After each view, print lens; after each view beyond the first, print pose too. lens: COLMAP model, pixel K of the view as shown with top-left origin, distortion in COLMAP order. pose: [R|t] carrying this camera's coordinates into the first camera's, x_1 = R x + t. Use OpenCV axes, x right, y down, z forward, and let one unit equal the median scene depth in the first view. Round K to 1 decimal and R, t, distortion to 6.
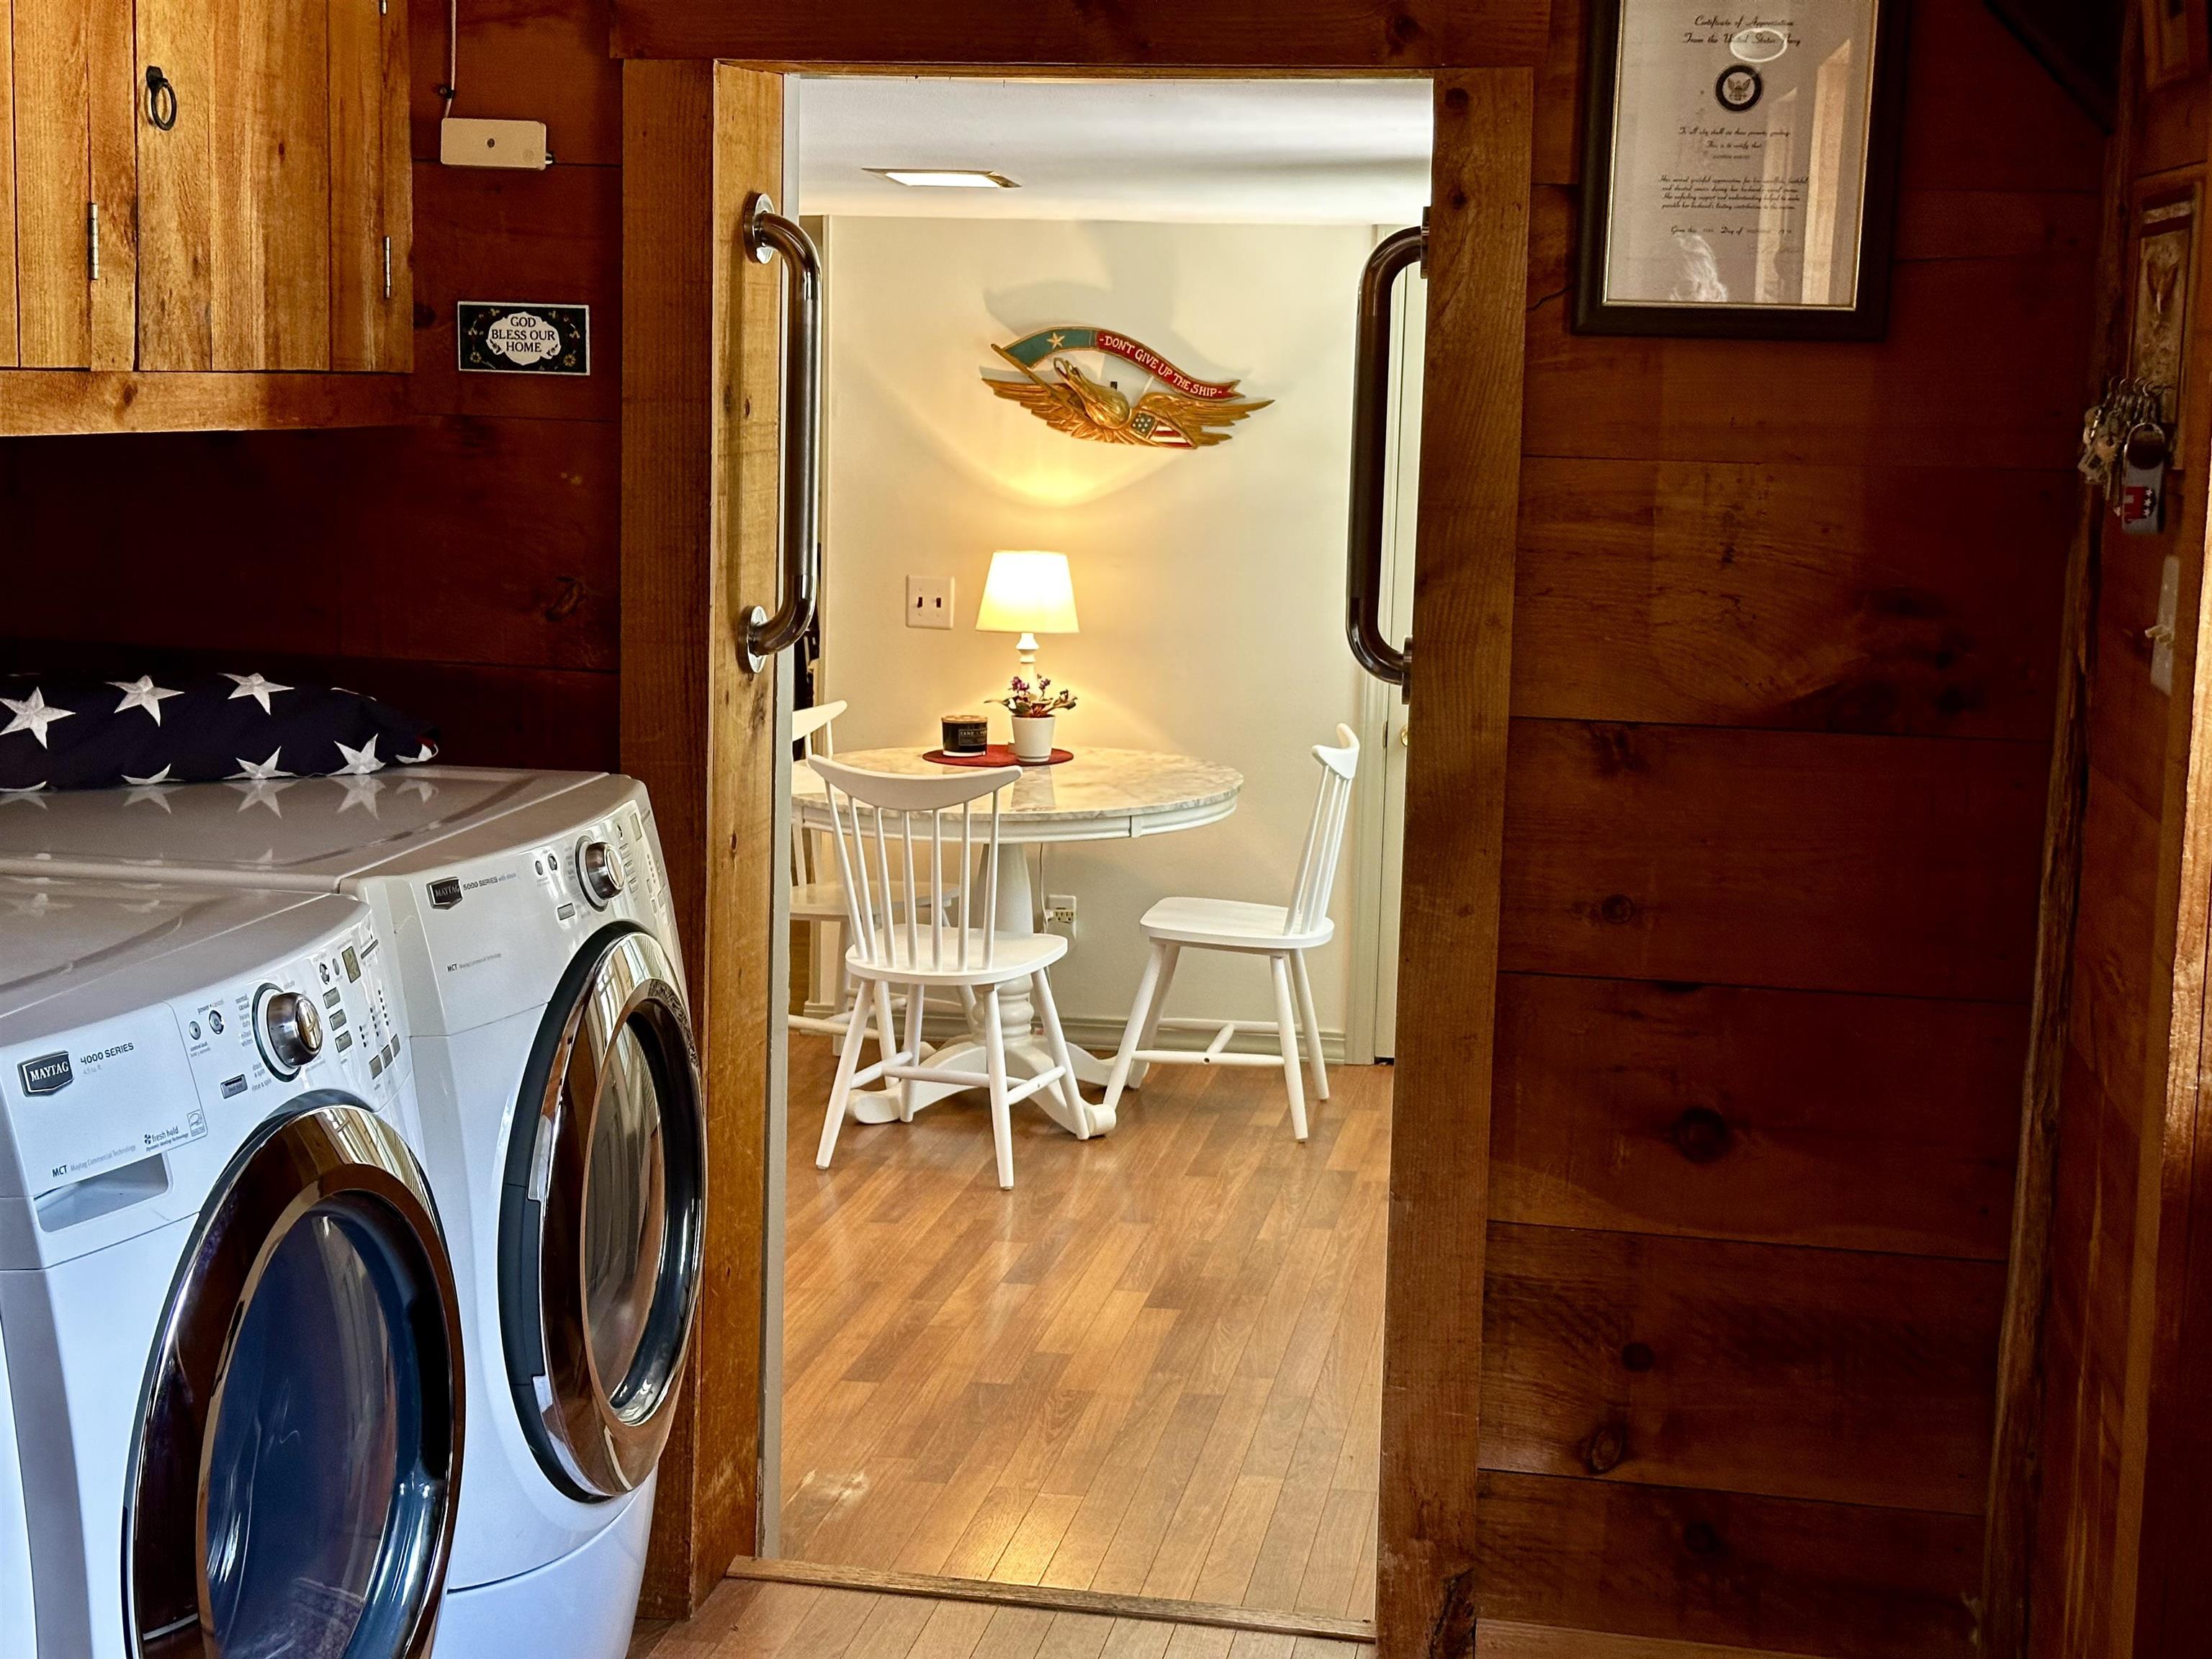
lens RADIAL K [[2990.7, 0, 1106.0], [0, 2990.7, 829.5], [0, 0, 1]] dist [0.008100, 0.038459]
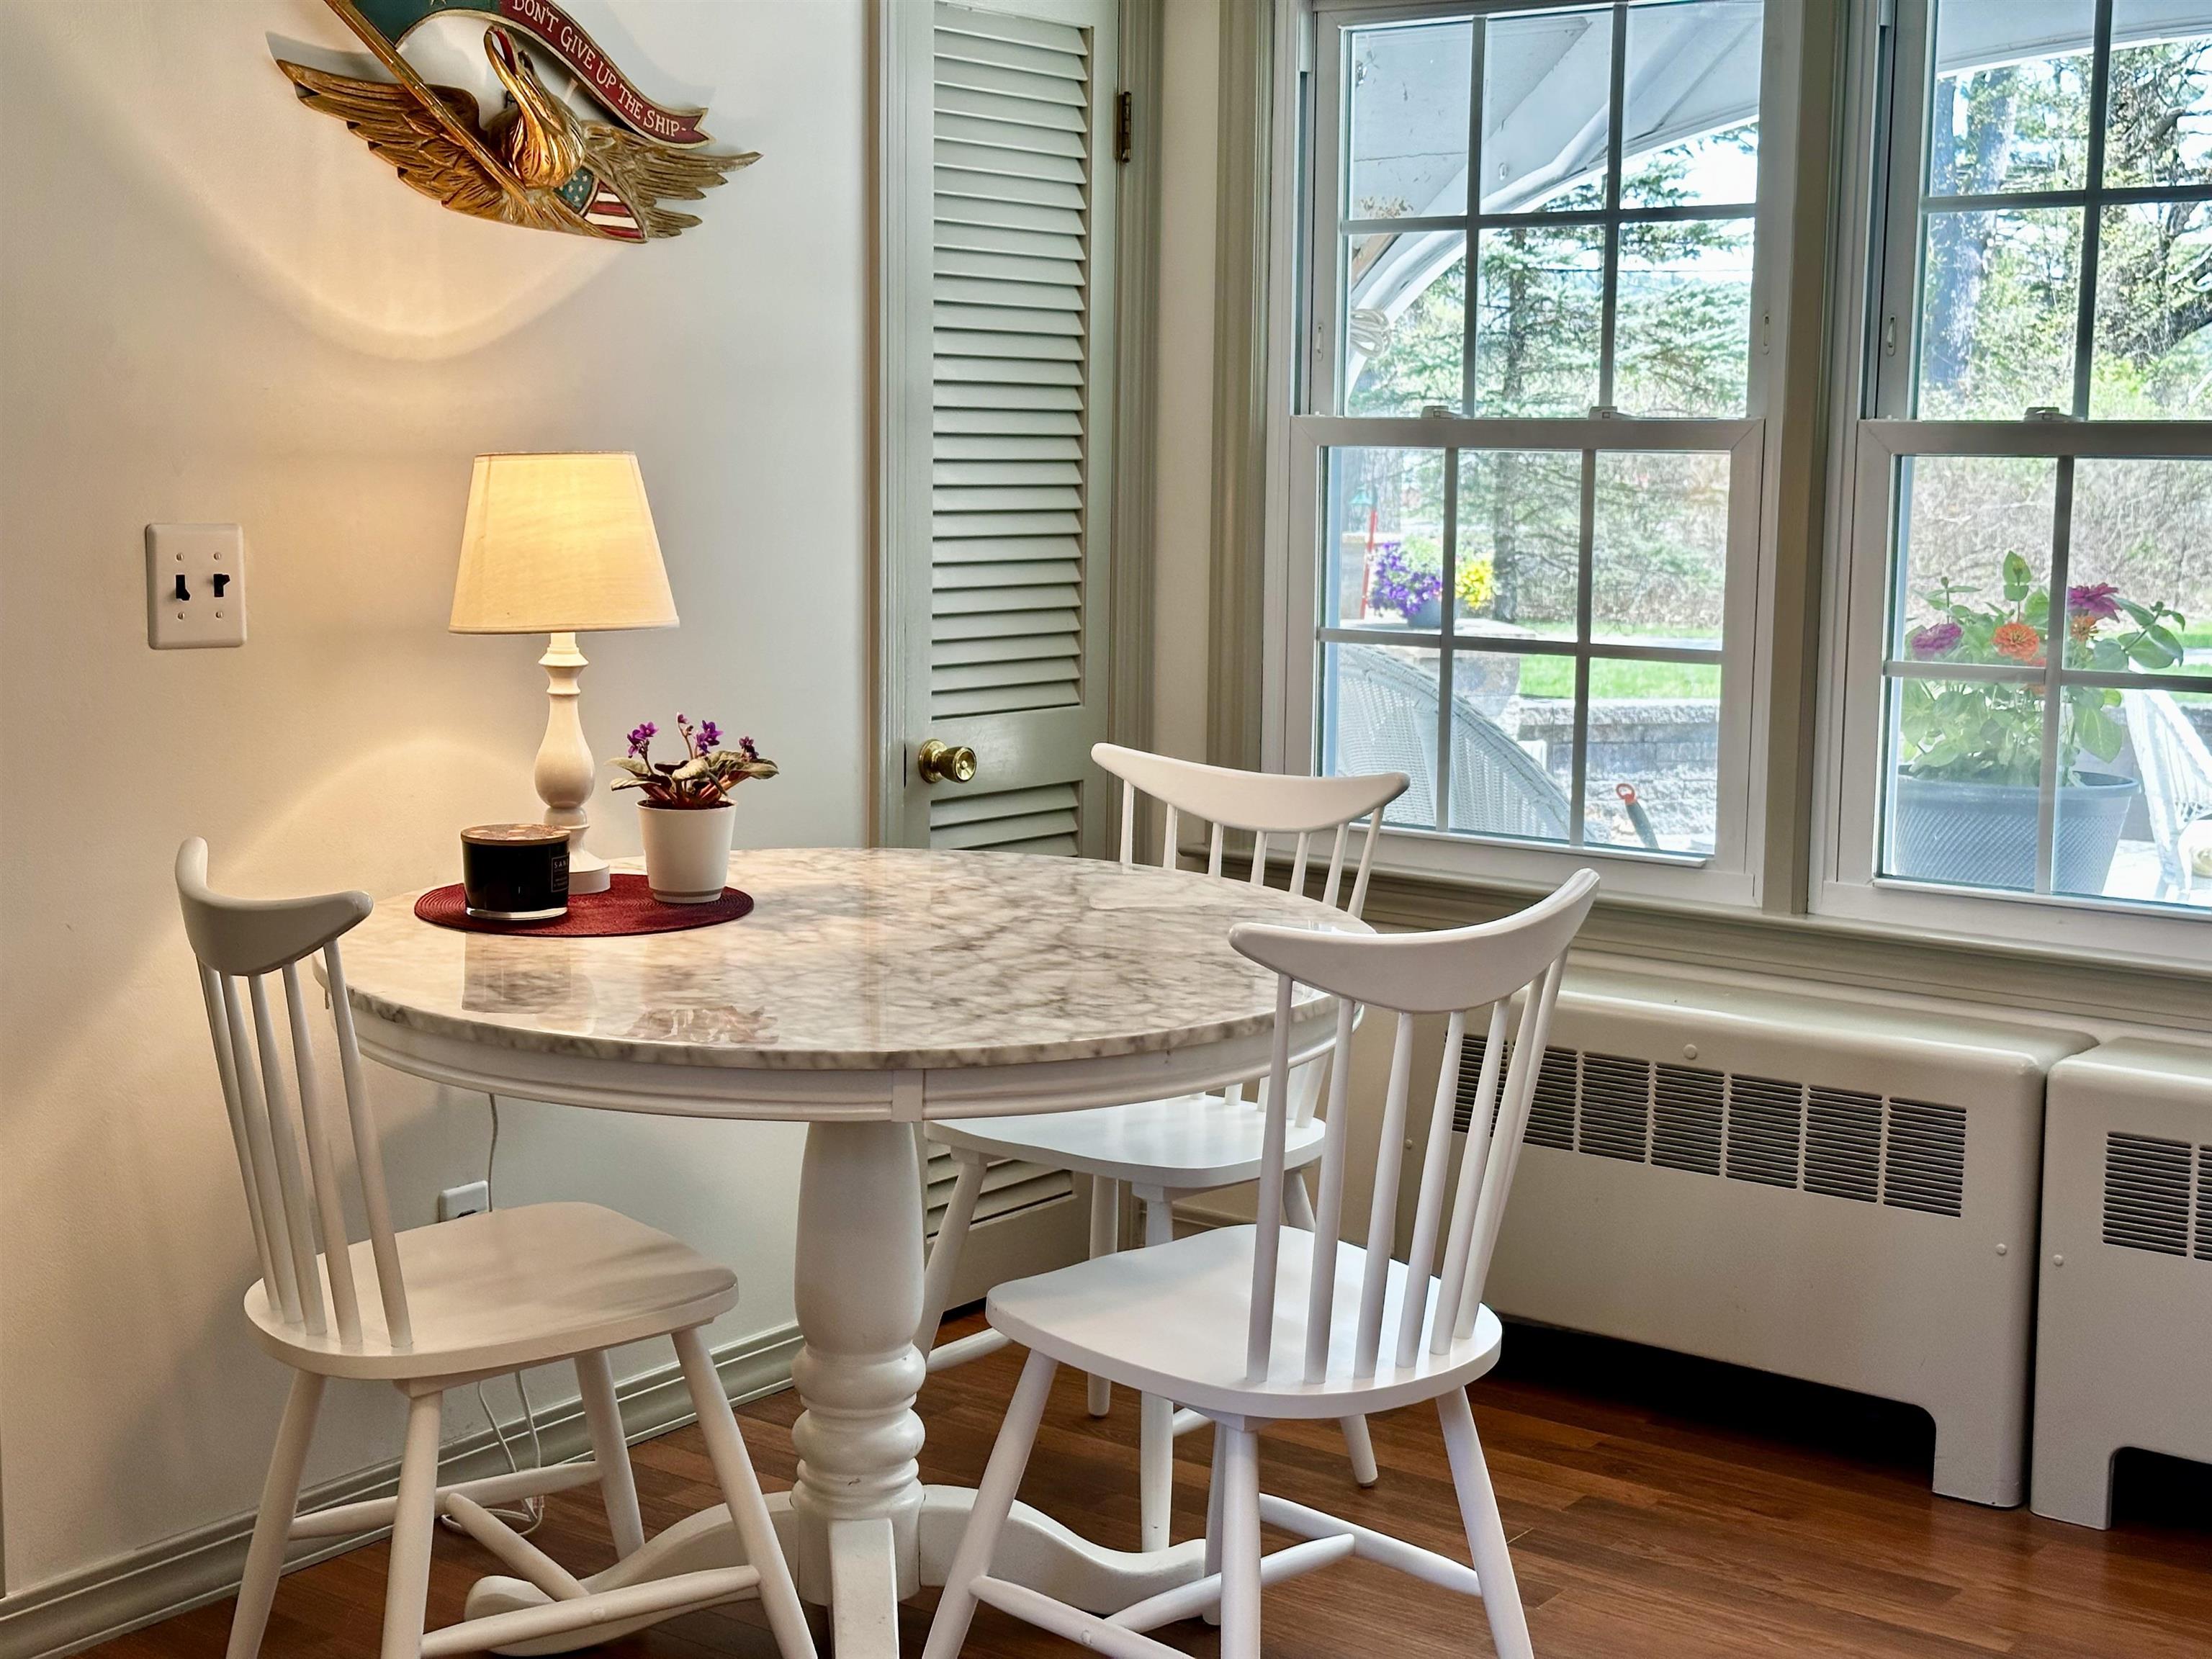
lens RADIAL K [[2990.7, 0, 1106.0], [0, 2990.7, 829.5], [0, 0, 1]] dist [0.008100, 0.038459]
pose [[0.457189, -0.132692, 0.879415, -0.387831], [0.128252, 0.988309, 0.082446, -0.062159], [-0.880073, 0.075093, 0.468862, 0.709606]]
